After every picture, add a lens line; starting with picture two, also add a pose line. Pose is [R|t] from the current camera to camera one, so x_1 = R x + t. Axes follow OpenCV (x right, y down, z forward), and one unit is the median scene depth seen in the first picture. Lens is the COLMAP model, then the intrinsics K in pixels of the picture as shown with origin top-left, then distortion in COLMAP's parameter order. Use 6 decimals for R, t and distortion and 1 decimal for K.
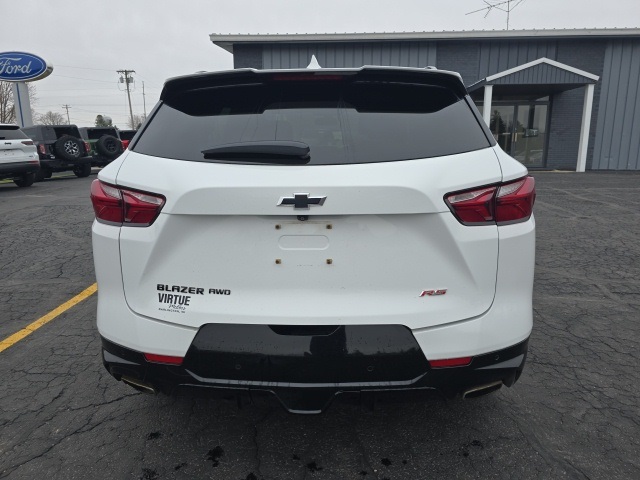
lens RADIAL K [[445.0, 0, 323.4], [0, 445.0, 235.7], [0, 0, 1]] dist [0.021903, -0.009541]
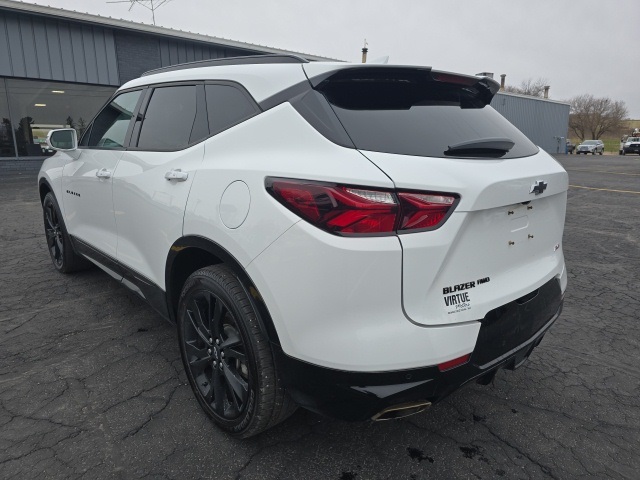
lens RADIAL K [[445.0, 0, 320.2], [0, 445.0, 243.3], [0, 0, 1]] dist [0.021903, -0.009541]
pose [[0.710035, -0.160717, 0.685580, -1.201180], [0.145465, 0.986082, 0.080508, -0.100934], [-0.688978, 0.042565, 0.723532, 0.494266]]
